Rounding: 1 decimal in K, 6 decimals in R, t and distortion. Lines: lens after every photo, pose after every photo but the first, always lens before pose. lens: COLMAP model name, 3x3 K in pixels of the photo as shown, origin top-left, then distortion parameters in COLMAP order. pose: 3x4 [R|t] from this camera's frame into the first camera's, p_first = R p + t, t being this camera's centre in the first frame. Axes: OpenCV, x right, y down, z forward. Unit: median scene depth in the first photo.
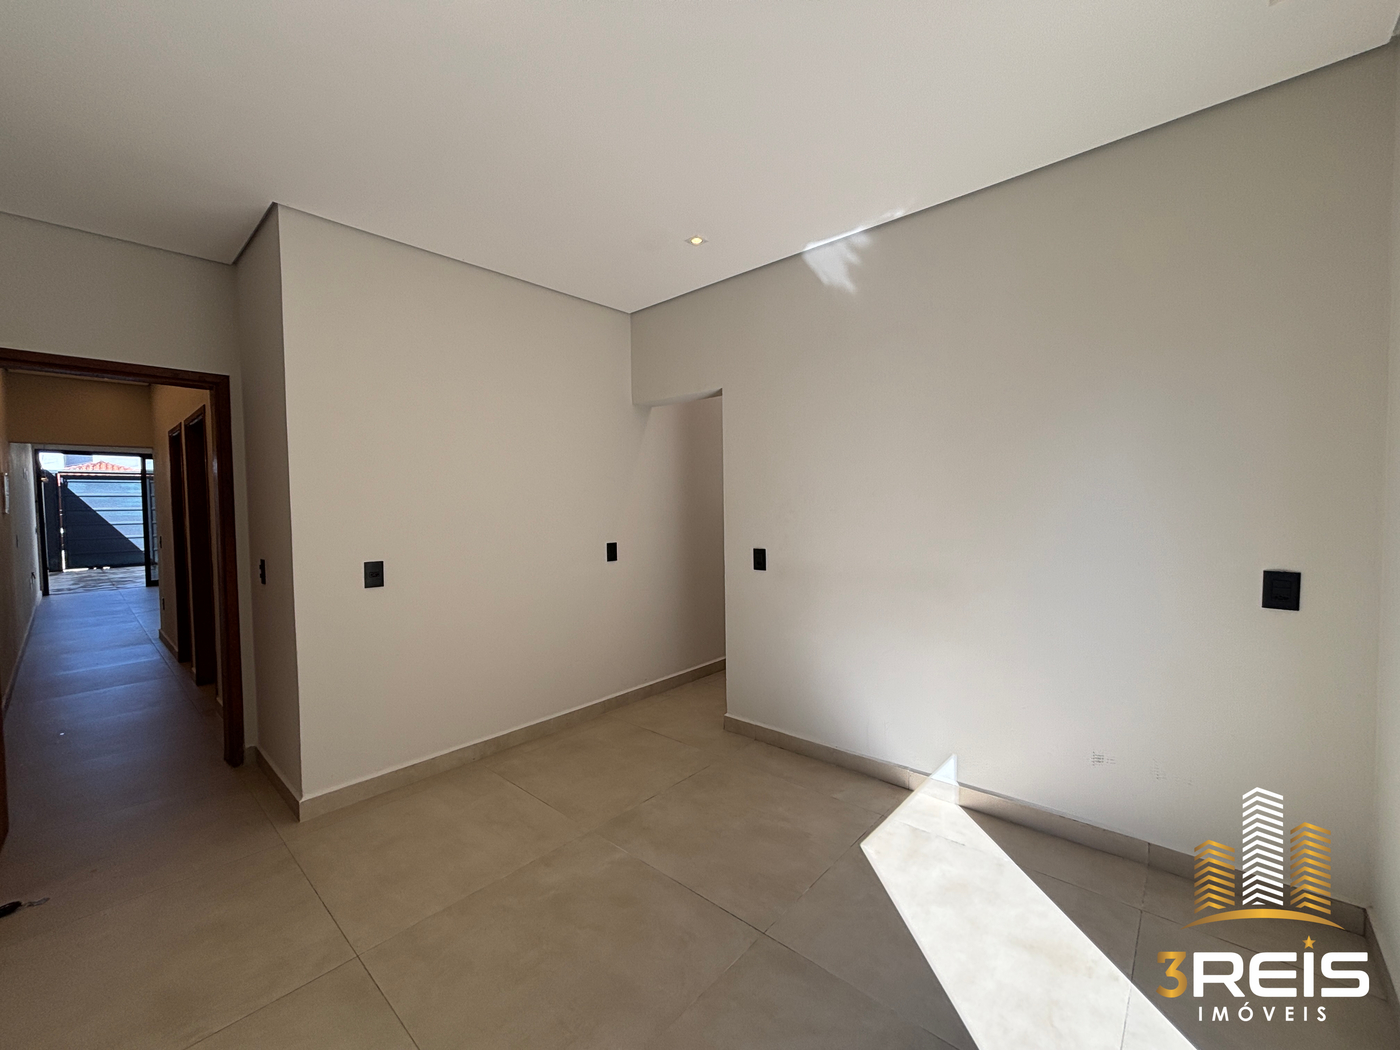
lens RADIAL K [[578.7, 0, 699.9], [0, 578.7, 522.9], [0, 0, 1]] dist [0.002824, -0.000951]
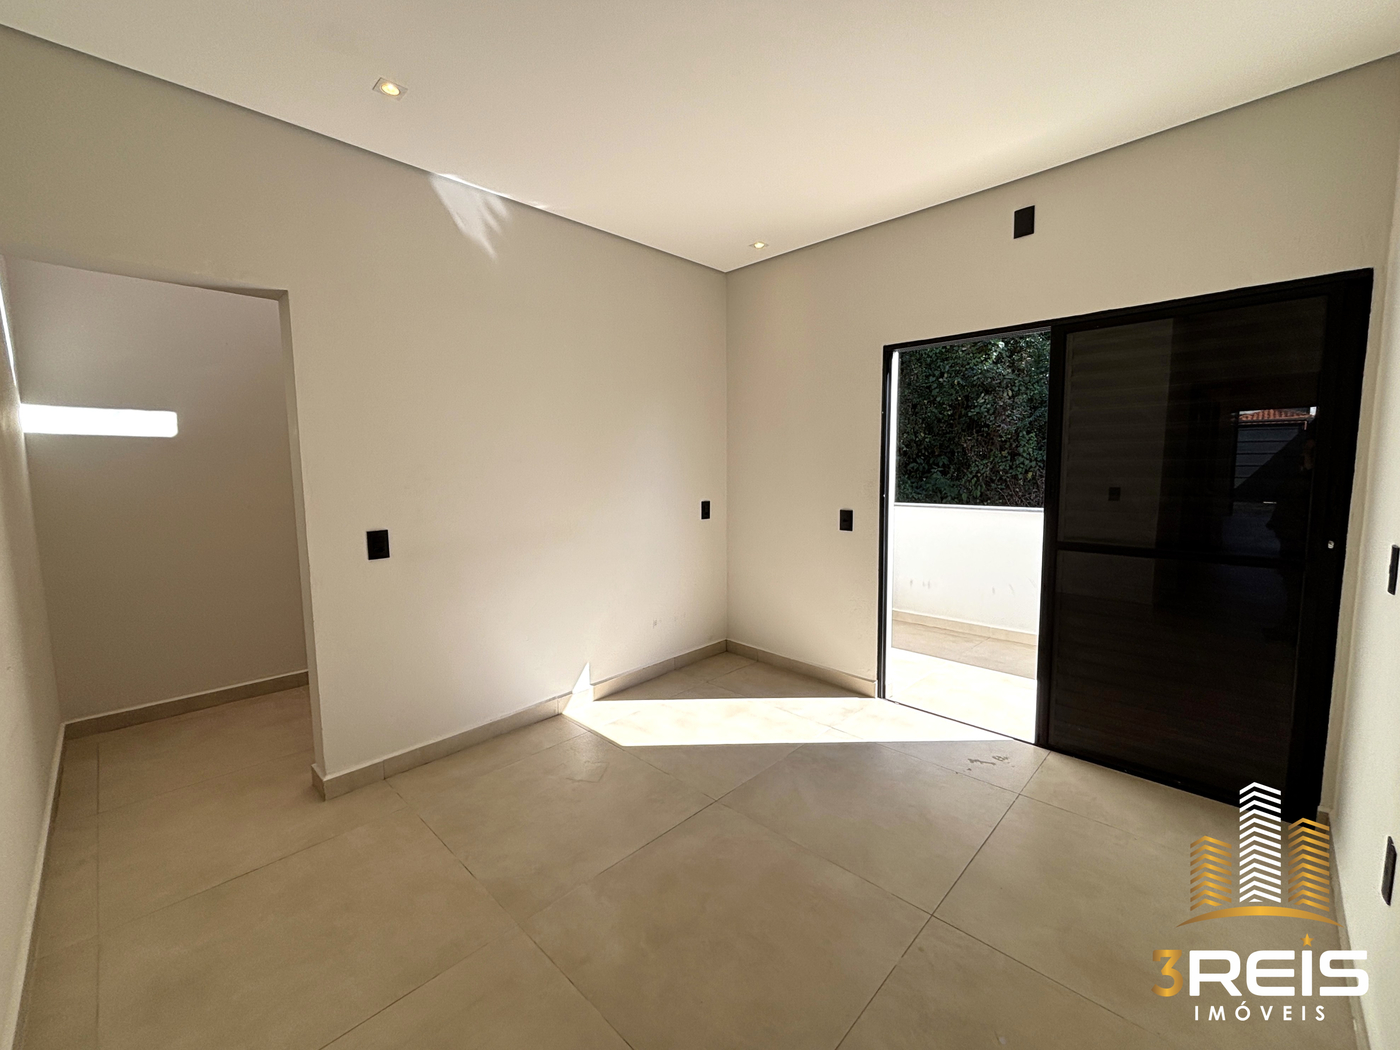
lens RADIAL K [[578.7, 0, 693.2], [0, 578.7, 527.9], [0, 0, 1]] dist [0.002824, -0.000951]
pose [[0.038245, -0.092857, 0.994945, -0.744190], [0.053573, 0.994432, 0.090750, -0.007048], [-0.997831, 0.049831, 0.043006, 0.643751]]
